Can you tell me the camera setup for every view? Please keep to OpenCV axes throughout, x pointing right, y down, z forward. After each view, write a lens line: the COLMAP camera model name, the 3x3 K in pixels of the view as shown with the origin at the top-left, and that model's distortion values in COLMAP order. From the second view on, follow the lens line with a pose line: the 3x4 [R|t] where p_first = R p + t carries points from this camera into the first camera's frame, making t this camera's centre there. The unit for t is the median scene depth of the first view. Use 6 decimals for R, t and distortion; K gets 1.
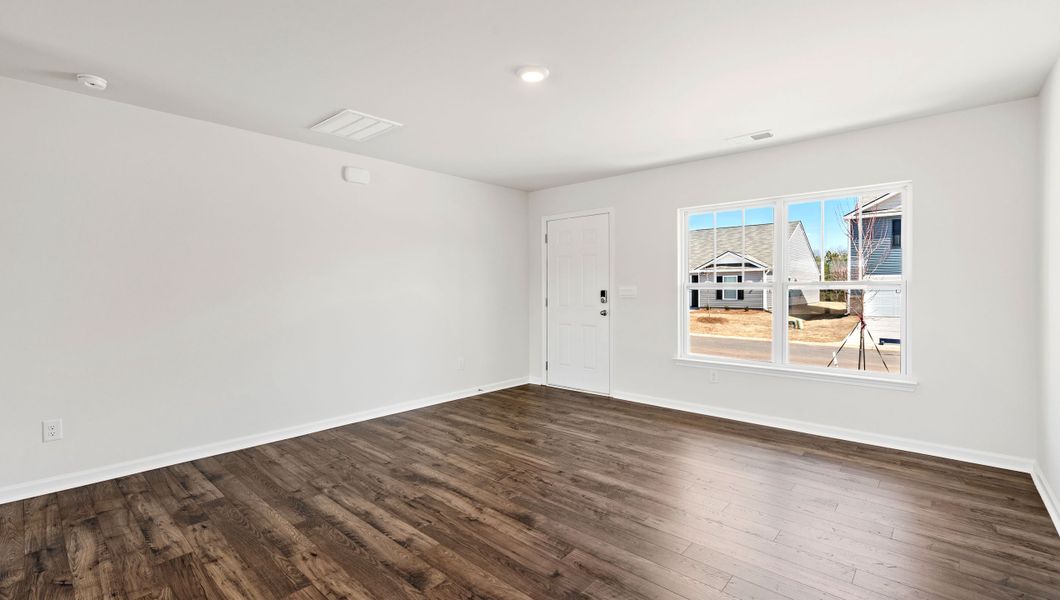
lens RADIAL K [[458.4, 0, 542.6], [0, 458.4, 292.3], [0, 0, 1]] dist [-0.004674, -0.000229]
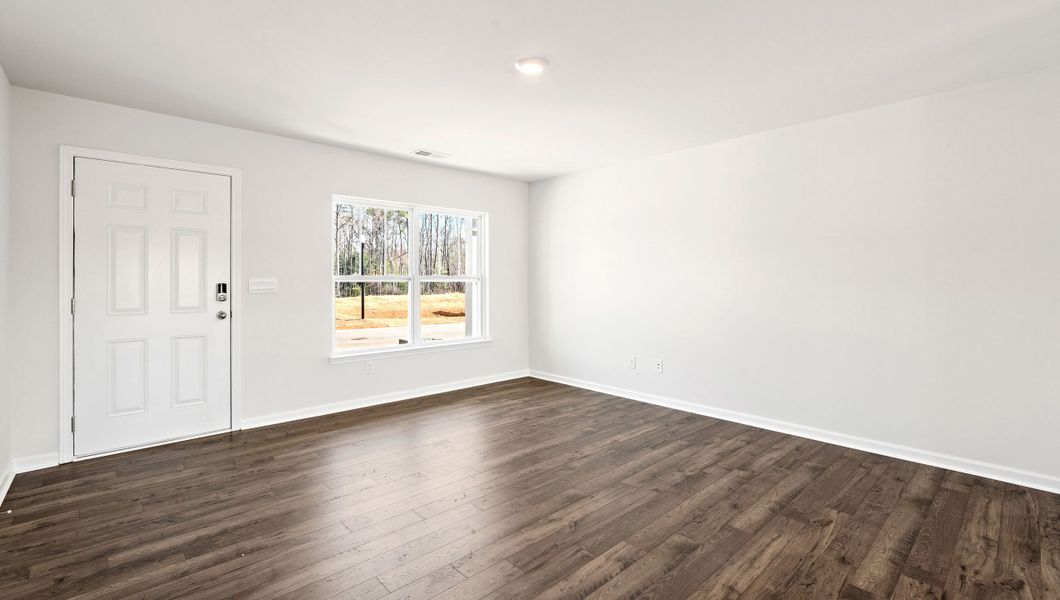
lens RADIAL K [[458.4, 0, 526.0], [0, 458.4, 275.6], [0, 0, 1]] dist [-0.004674, -0.000229]
pose [[0.119211, 0.012309, 0.992793, -0.964806], [0.010521, 0.999851, -0.013660, -0.003681], [-0.992813, 0.012073, 0.119064, 0.853694]]
